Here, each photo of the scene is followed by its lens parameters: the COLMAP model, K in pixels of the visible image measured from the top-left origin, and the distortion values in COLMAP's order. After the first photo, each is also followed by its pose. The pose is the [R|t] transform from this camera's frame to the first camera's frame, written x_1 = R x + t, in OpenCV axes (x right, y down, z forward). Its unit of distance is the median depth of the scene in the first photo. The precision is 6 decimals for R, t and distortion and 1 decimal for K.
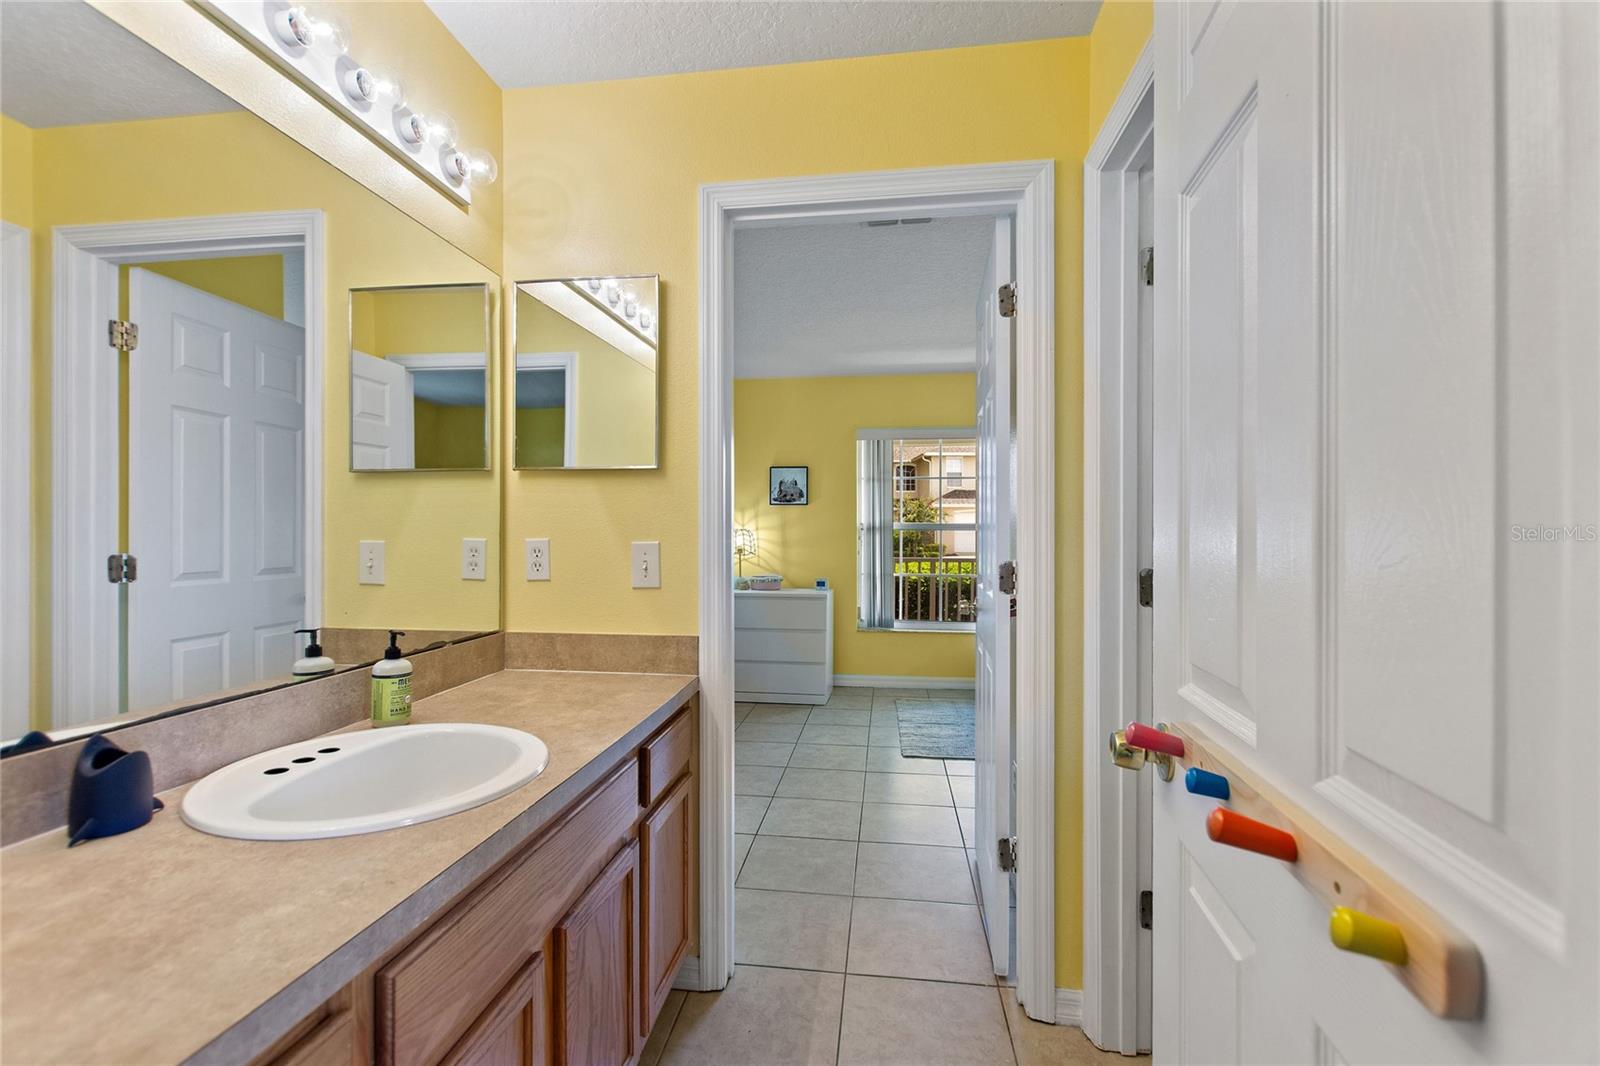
lens RADIAL K [[697.7, 0, 798.3], [0, 697.7, 527.8], [0, 0, 1]] dist [0.008103, 0.000088]
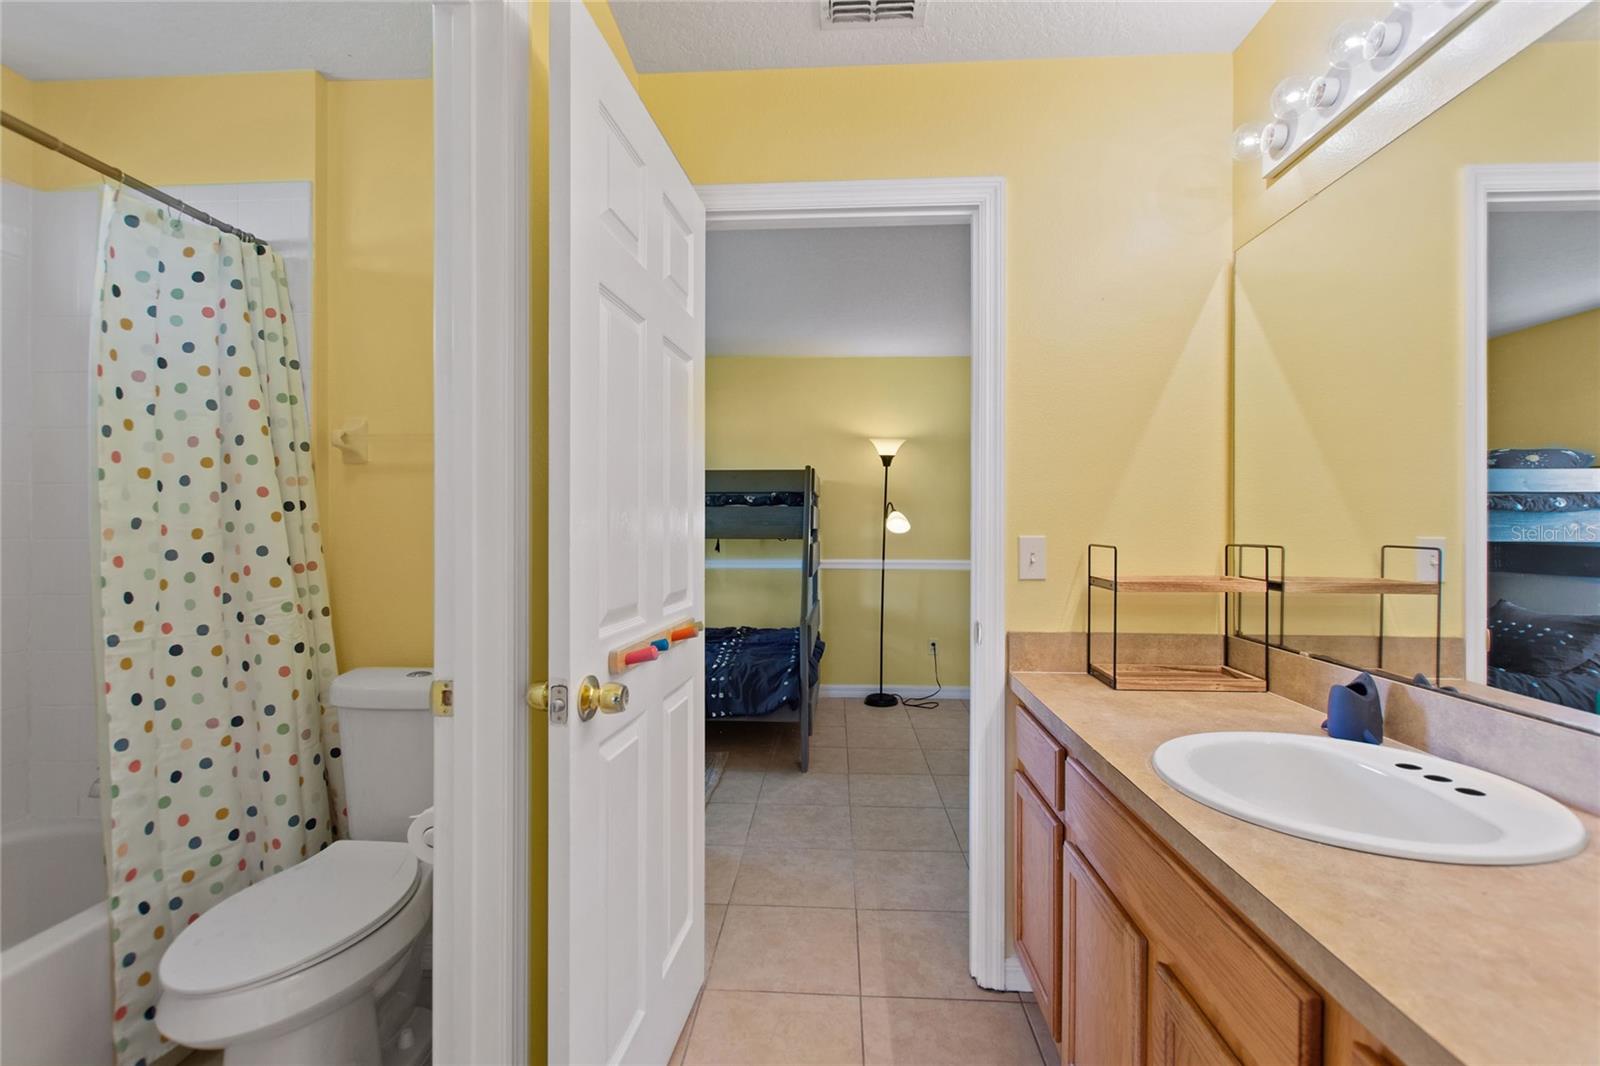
lens RADIAL K [[697.7, 0, 799.4], [0, 697.7, 536.1], [0, 0, 1]] dist [0.008103, 0.000088]
pose [[-0.997723, 0.000298, -0.067443, 0.175201], [0.000383, 0.999999, -0.001236, 0.012080], [0.067442, -0.001259, -0.997722, 1.674443]]
